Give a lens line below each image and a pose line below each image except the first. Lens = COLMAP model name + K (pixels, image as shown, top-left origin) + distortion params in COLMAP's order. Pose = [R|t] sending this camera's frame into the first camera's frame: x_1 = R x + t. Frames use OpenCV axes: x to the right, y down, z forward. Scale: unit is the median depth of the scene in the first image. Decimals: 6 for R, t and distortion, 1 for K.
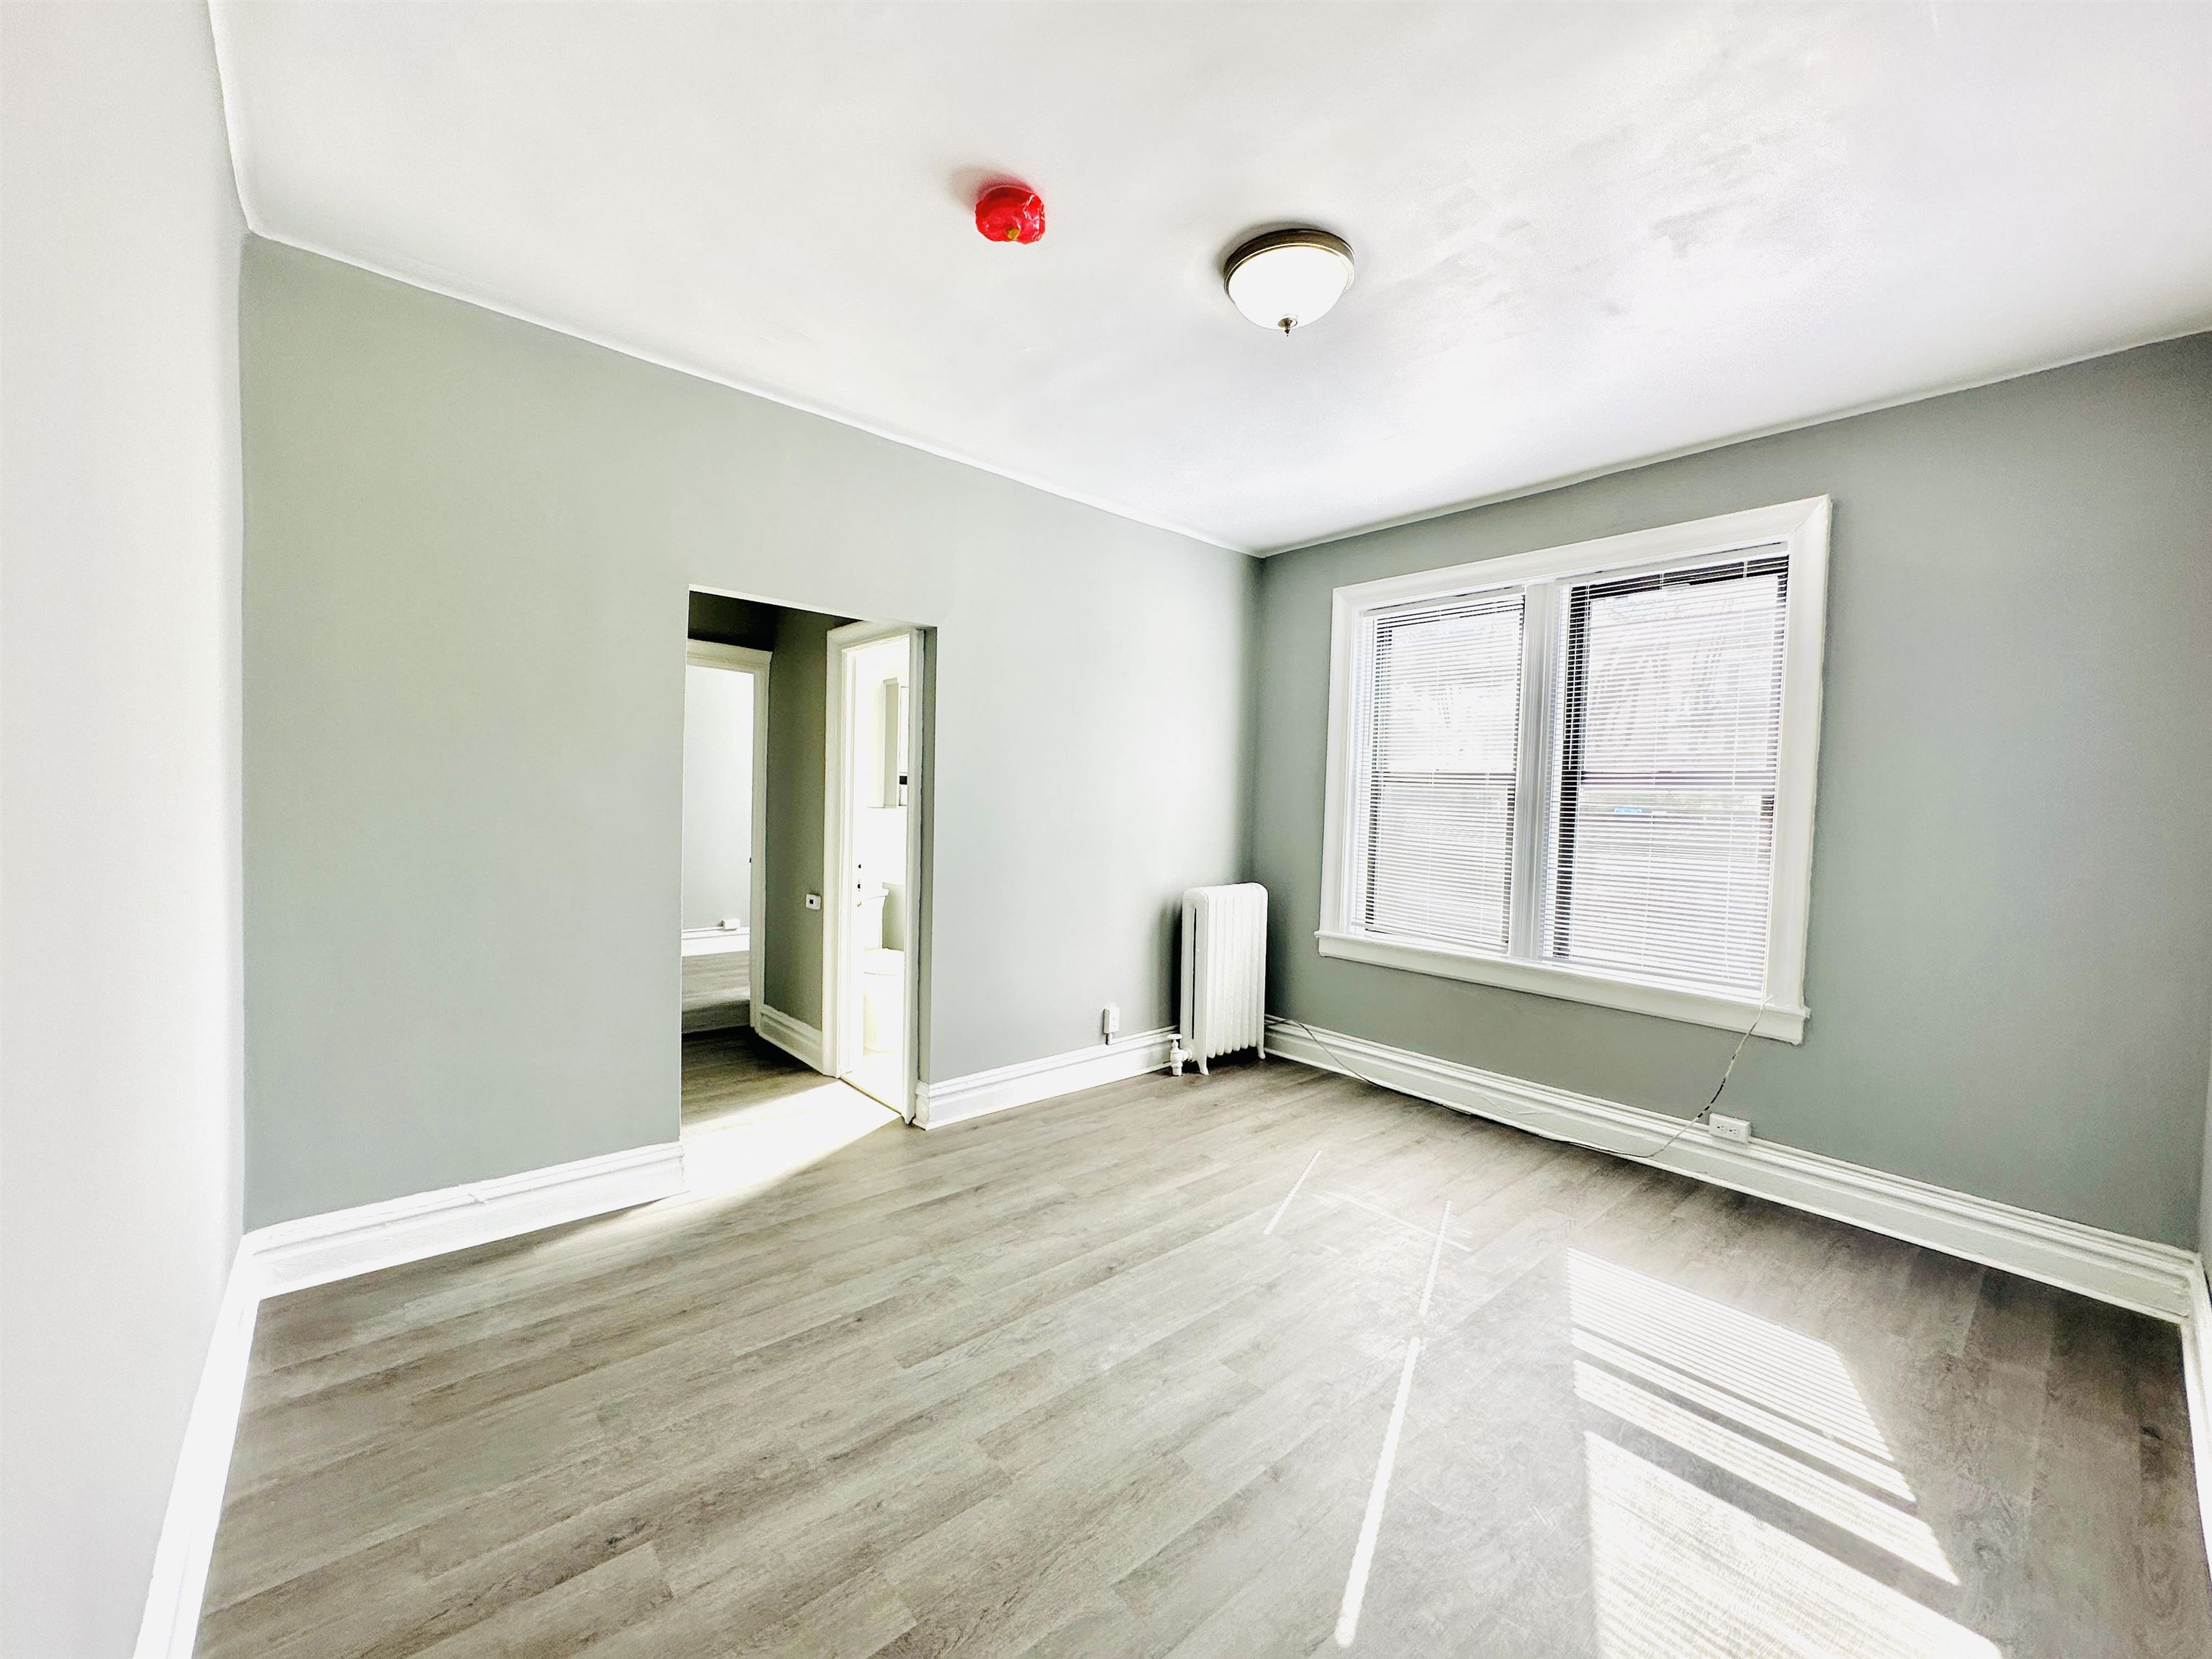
lens RADIAL K [[883.3, 0, 1102.8], [0, 883.3, 837.8], [0, 0, 1]] dist [-0.001006, -0.000195]
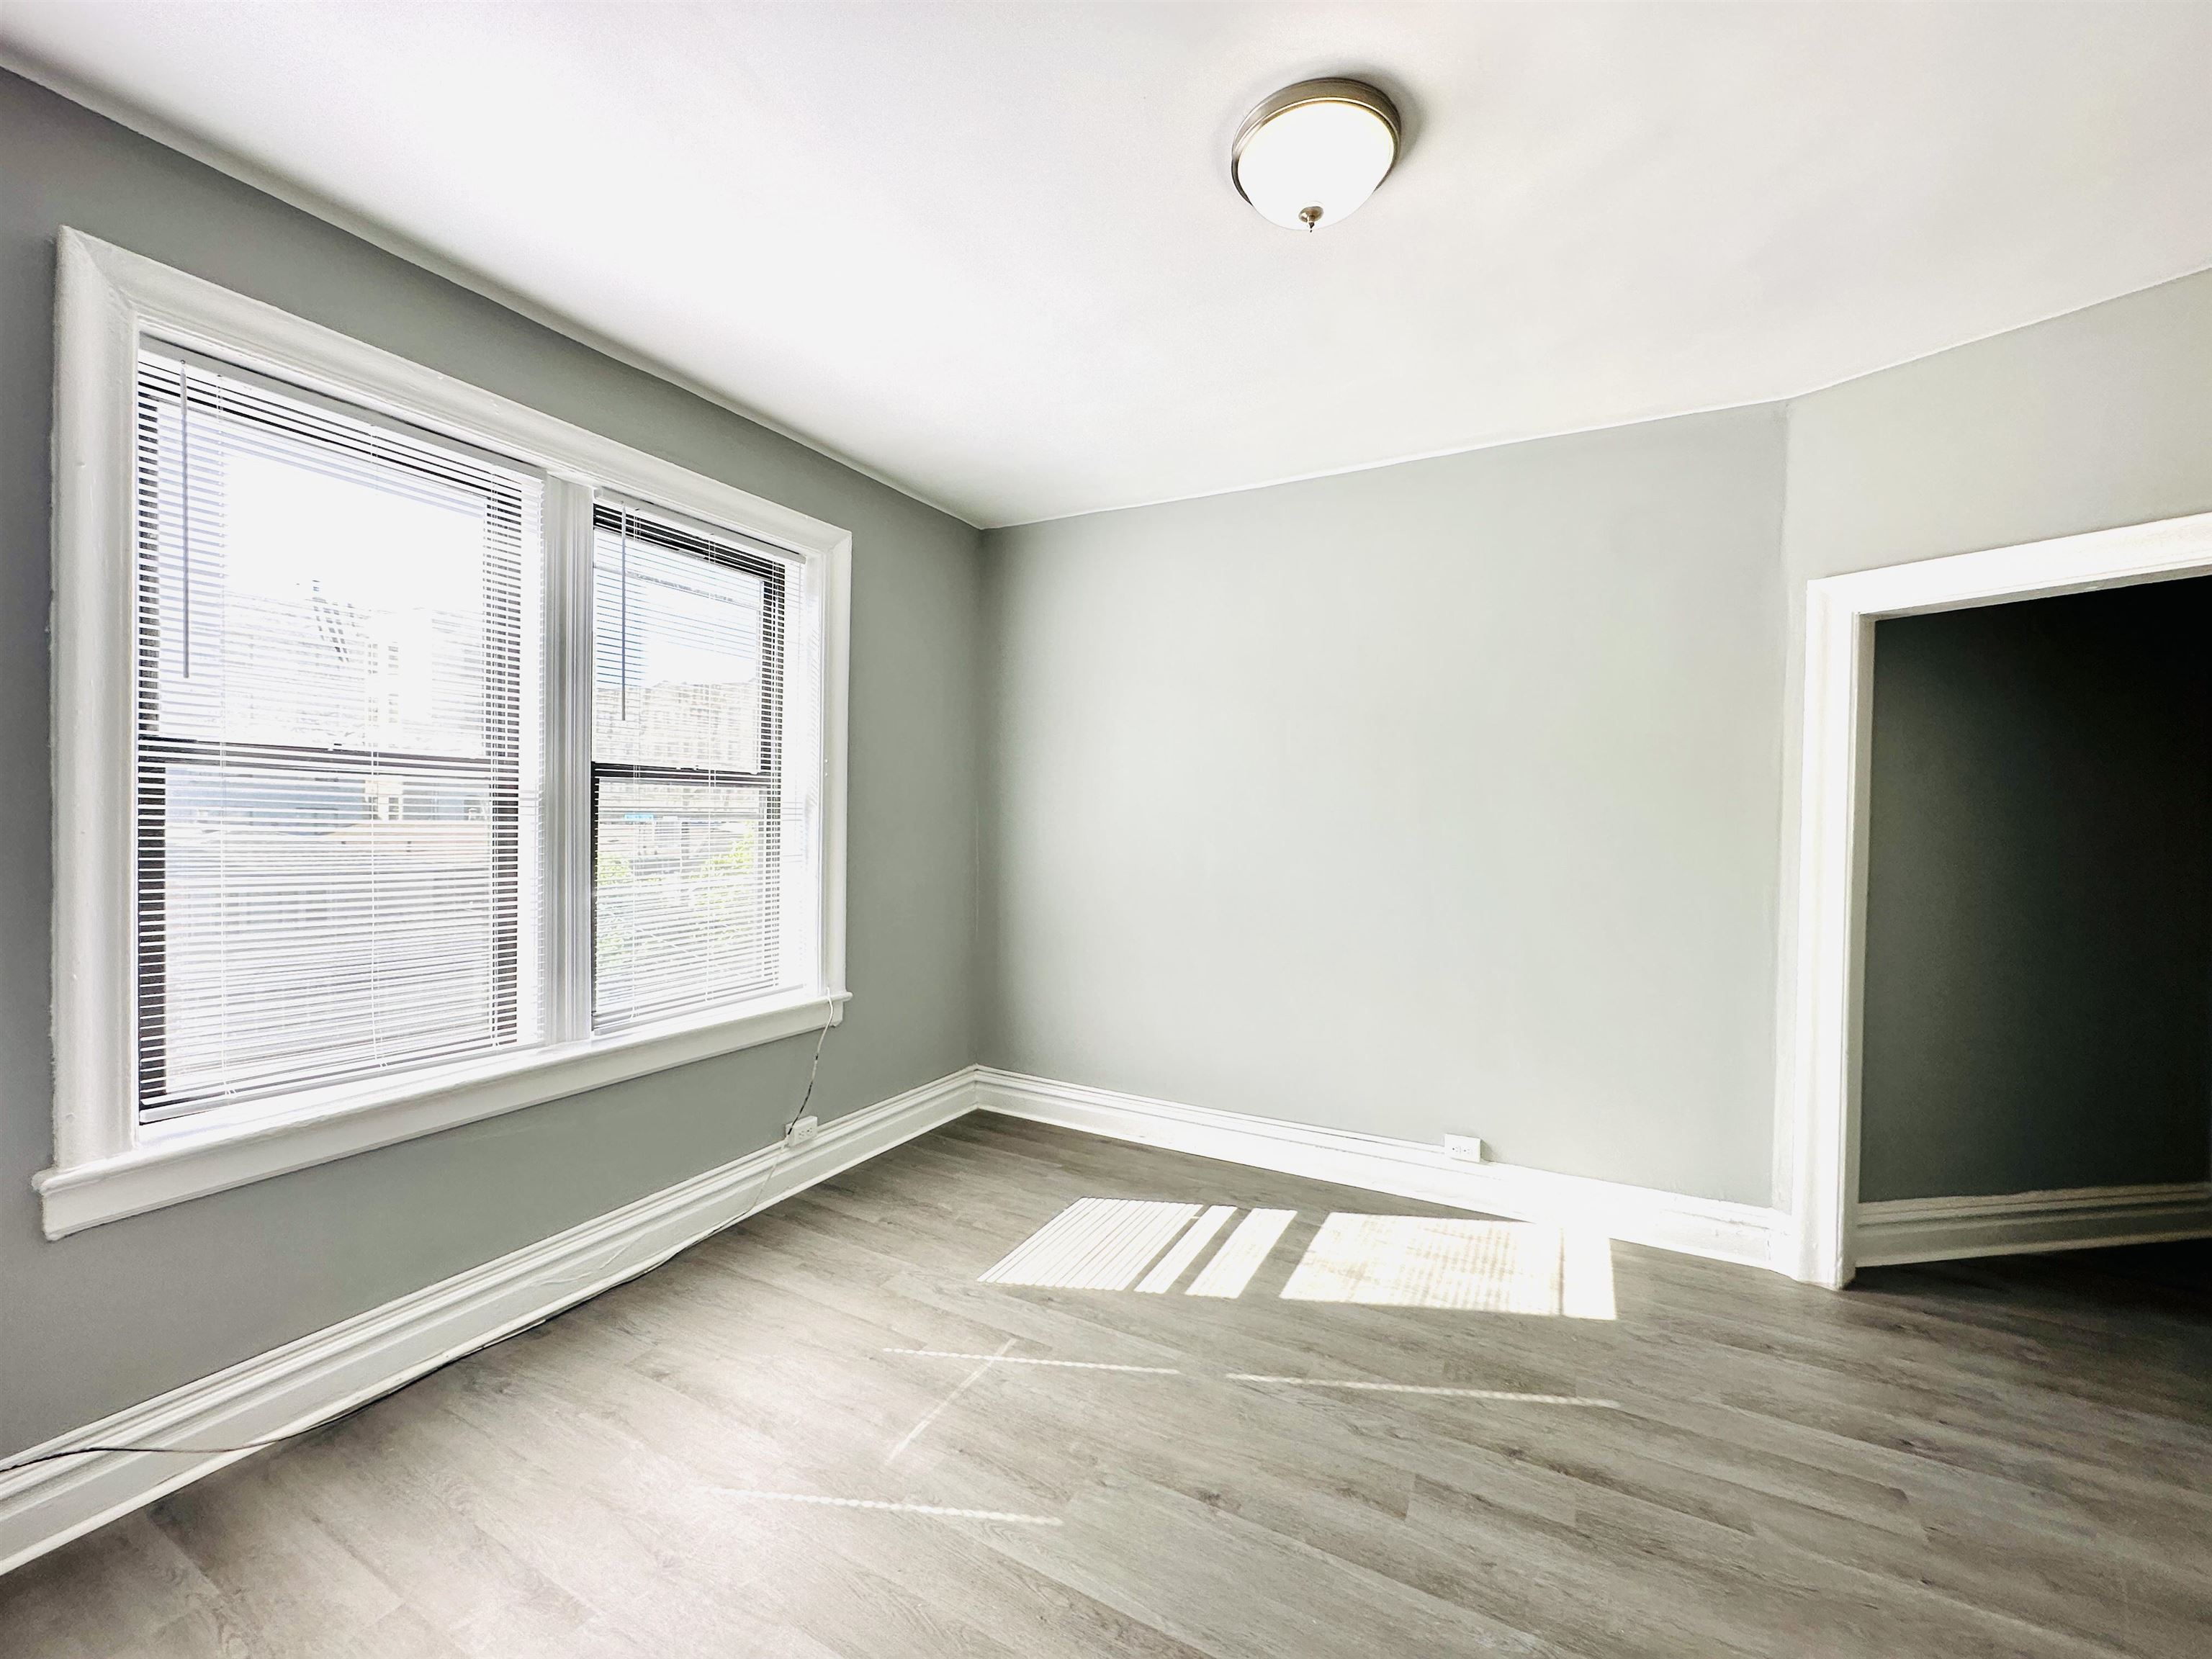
lens RADIAL K [[883.3, 0, 1102.8], [0, 883.3, 837.8], [0, 0, 1]] dist [-0.001006, -0.000195]
pose [[-0.365156, -0.061366, 0.928921, -0.354812], [0.015442, 0.997288, 0.071953, -0.076246], [-0.930818, 0.040618, -0.363219, 1.111190]]
